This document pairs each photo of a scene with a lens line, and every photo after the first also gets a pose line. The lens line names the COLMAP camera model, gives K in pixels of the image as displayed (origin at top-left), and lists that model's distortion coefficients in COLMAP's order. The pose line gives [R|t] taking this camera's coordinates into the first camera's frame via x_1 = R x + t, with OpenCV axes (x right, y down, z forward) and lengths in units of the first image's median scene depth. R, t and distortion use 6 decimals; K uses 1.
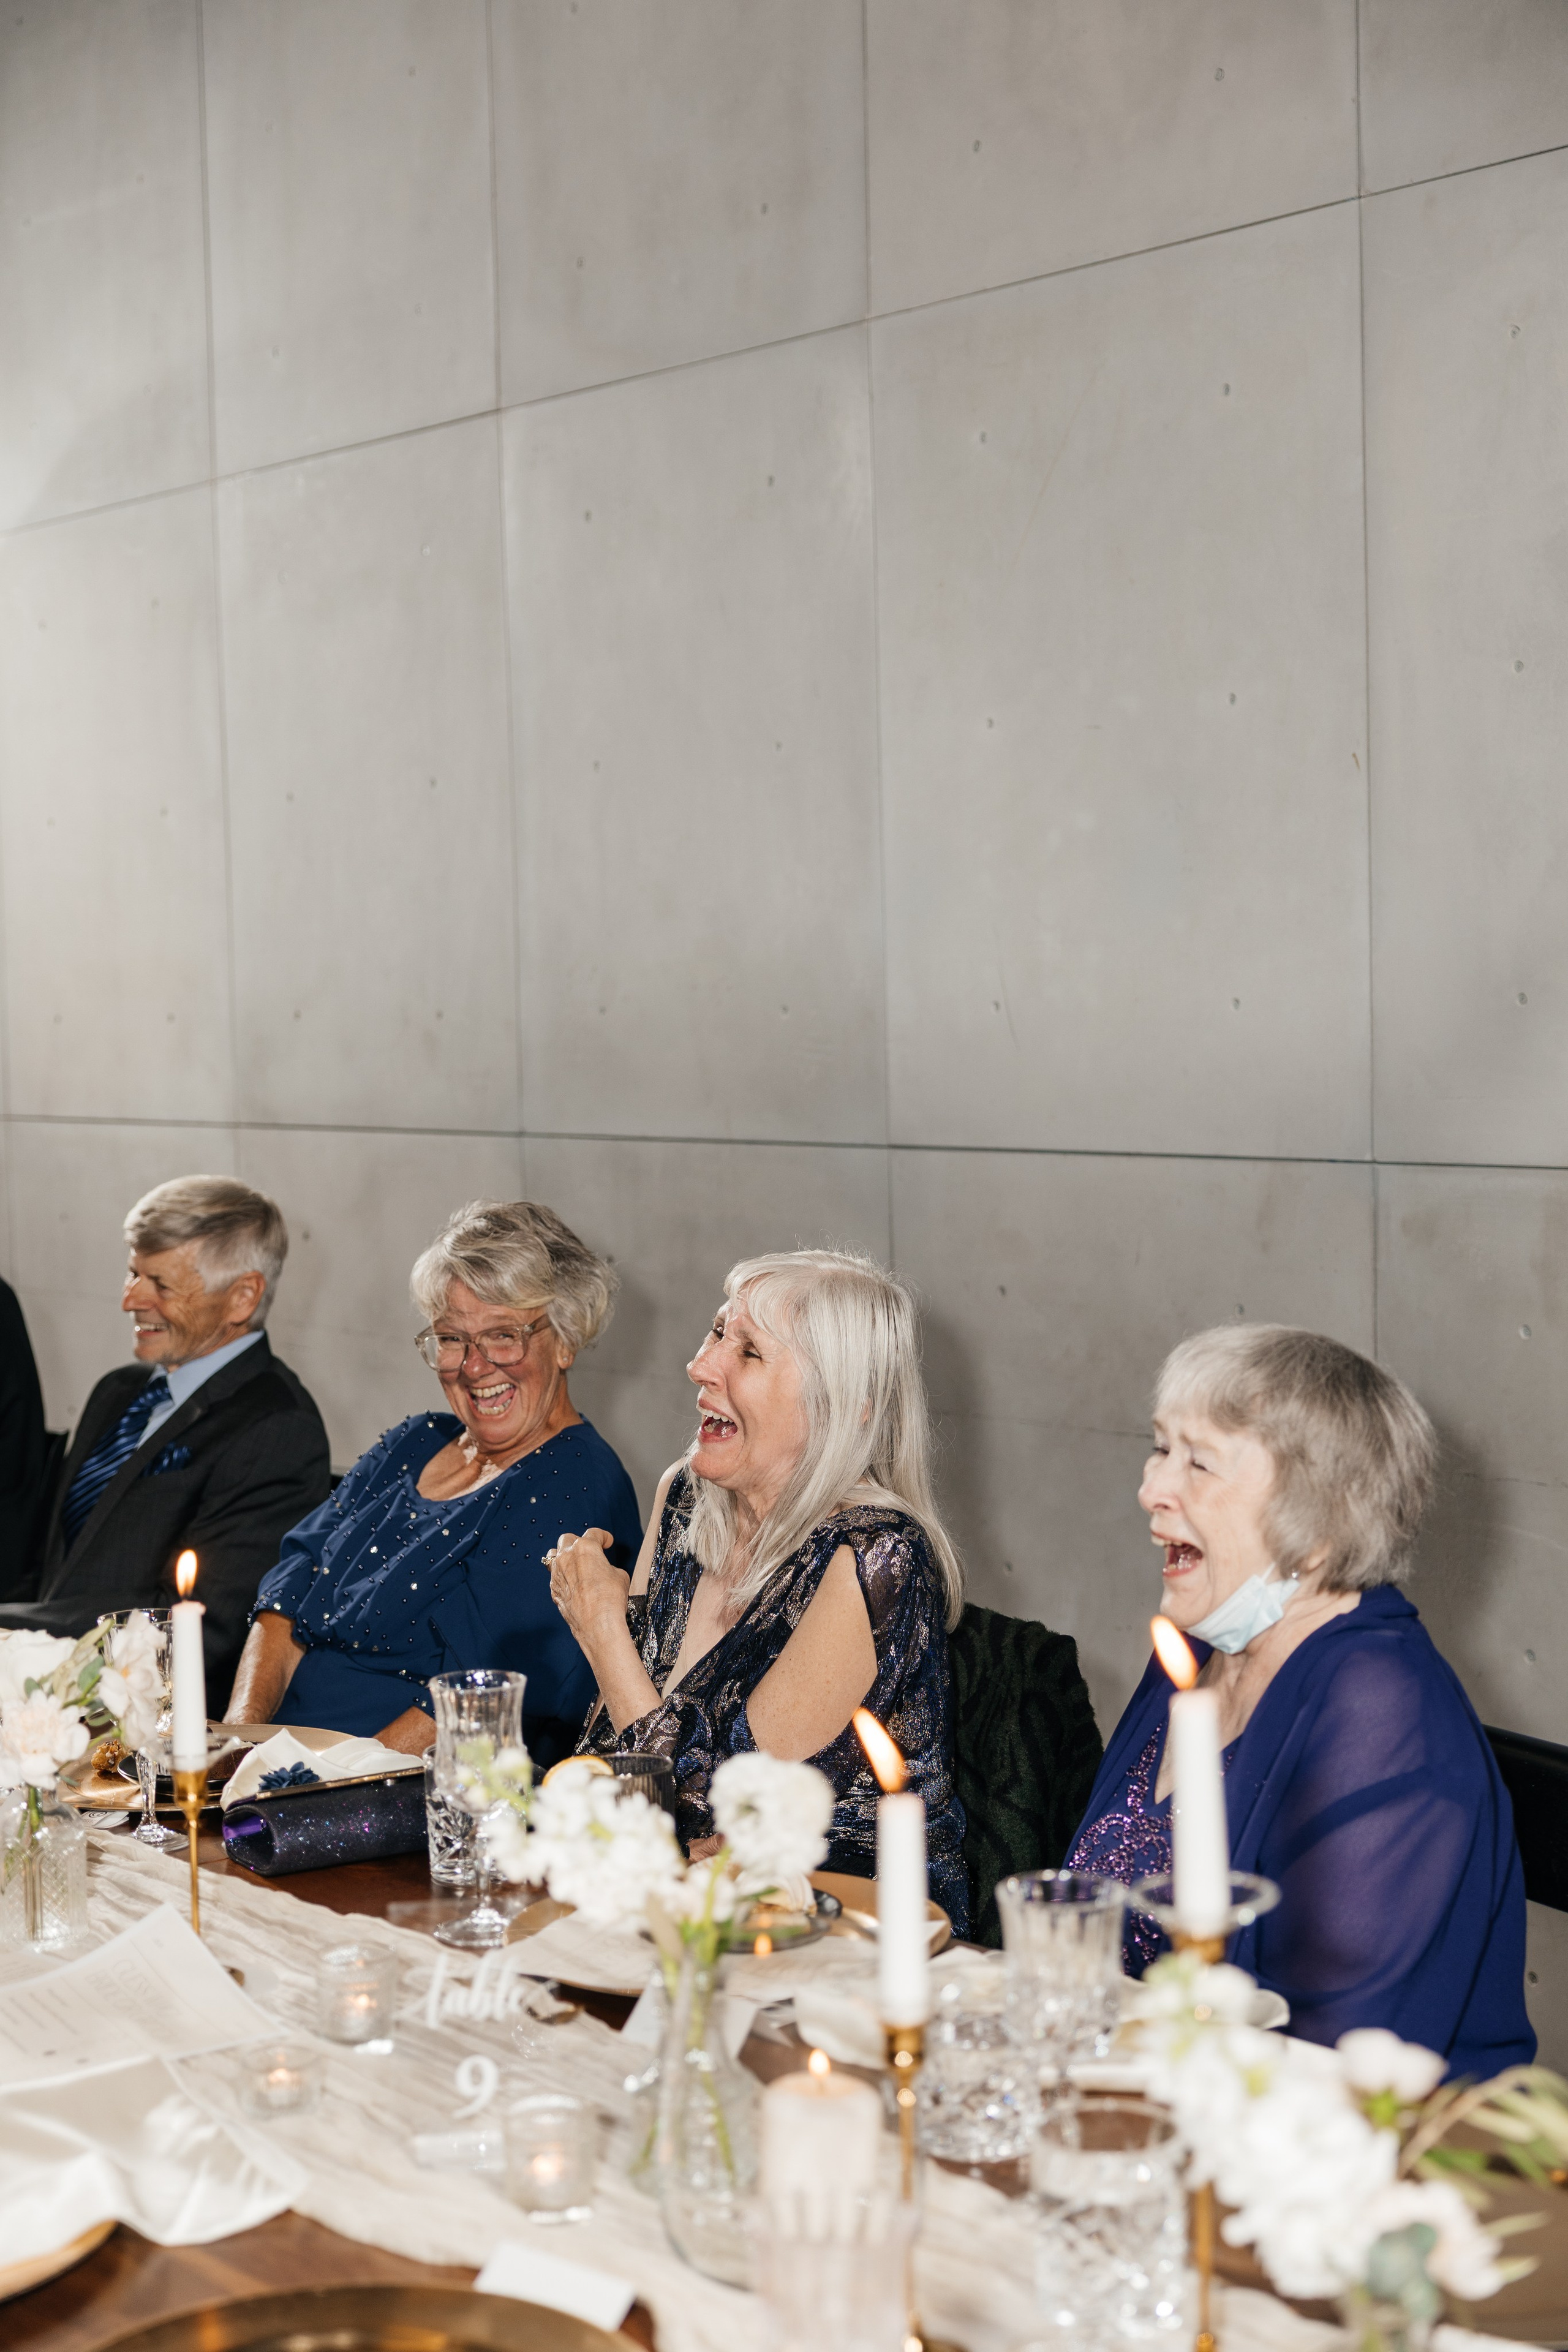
lens RADIAL K [[3411.7, 0, 785.6], [0, 3411.7, 1175.2], [0, 0, 1]] dist [0.006163, 0.000000]
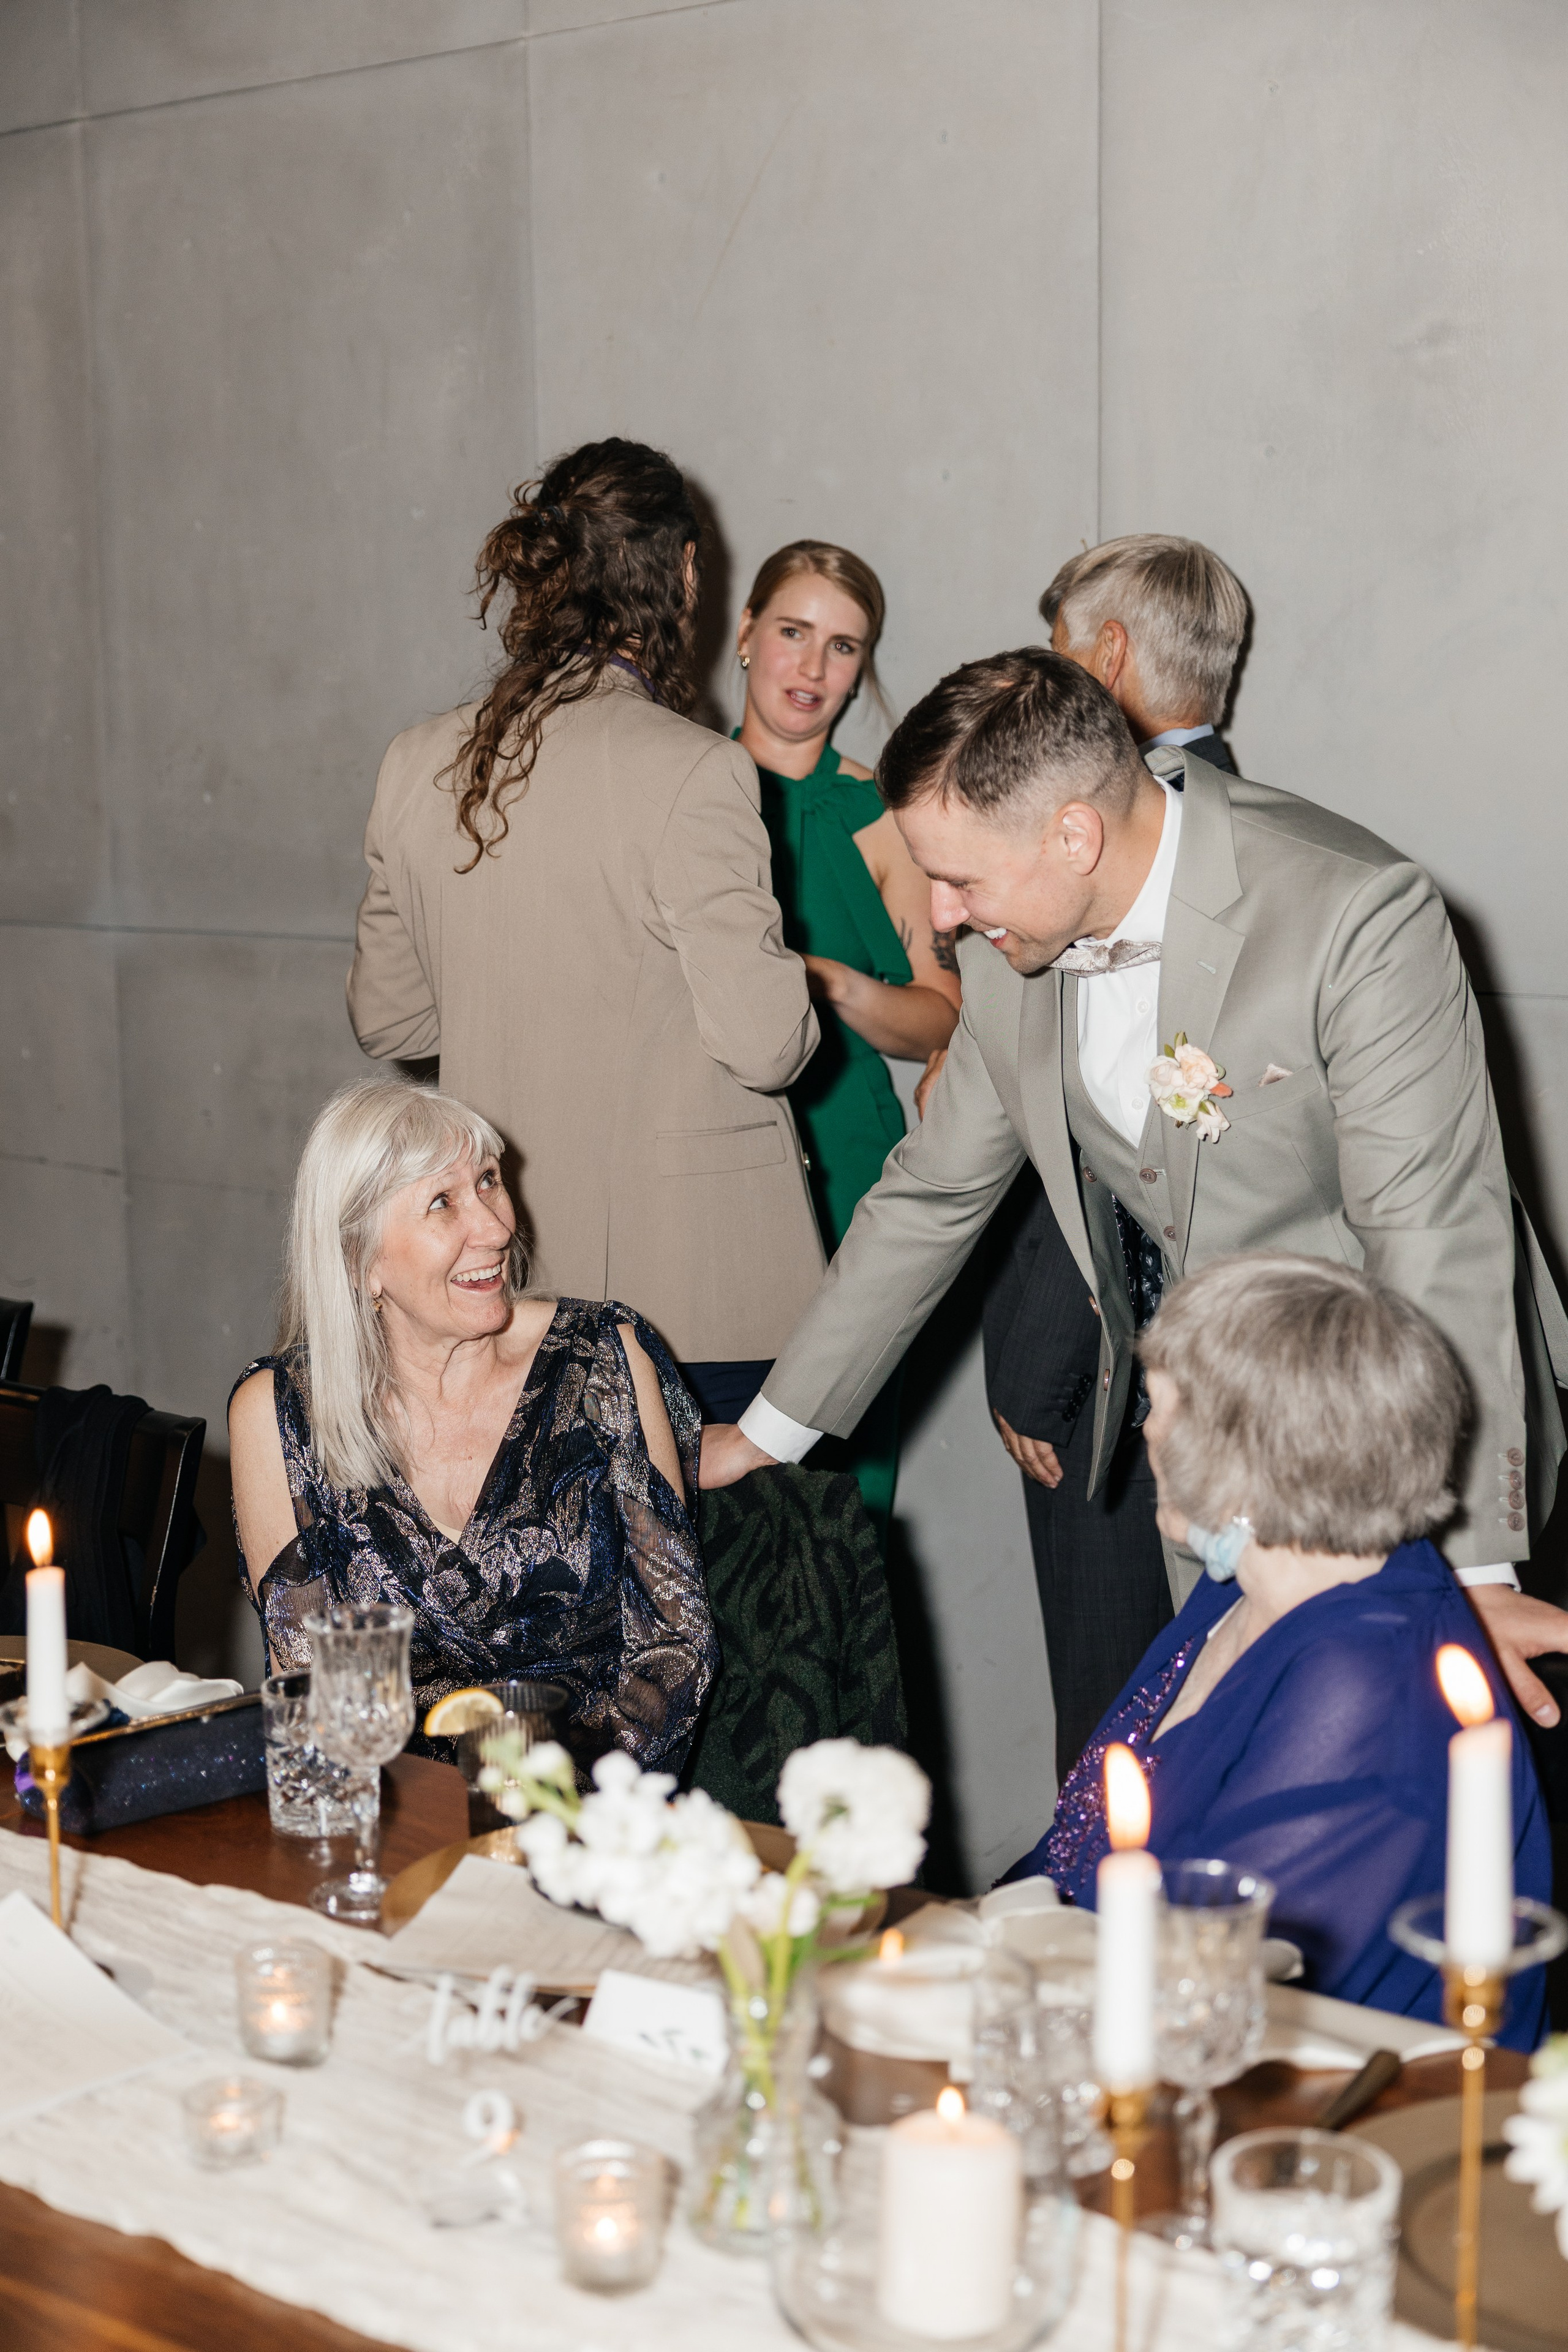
lens RADIAL K [[3411.7, 0, 782.7], [0, 3411.7, 1177.4], [0, 0, 1]] dist [0.006163, 0.000000]
pose [[0.982291, -0.010400, 0.187074, -0.159595], [-0.003731, 0.997175, 0.075026, -0.032832], [-0.187326, -0.074395, 0.979477, 0.147230]]
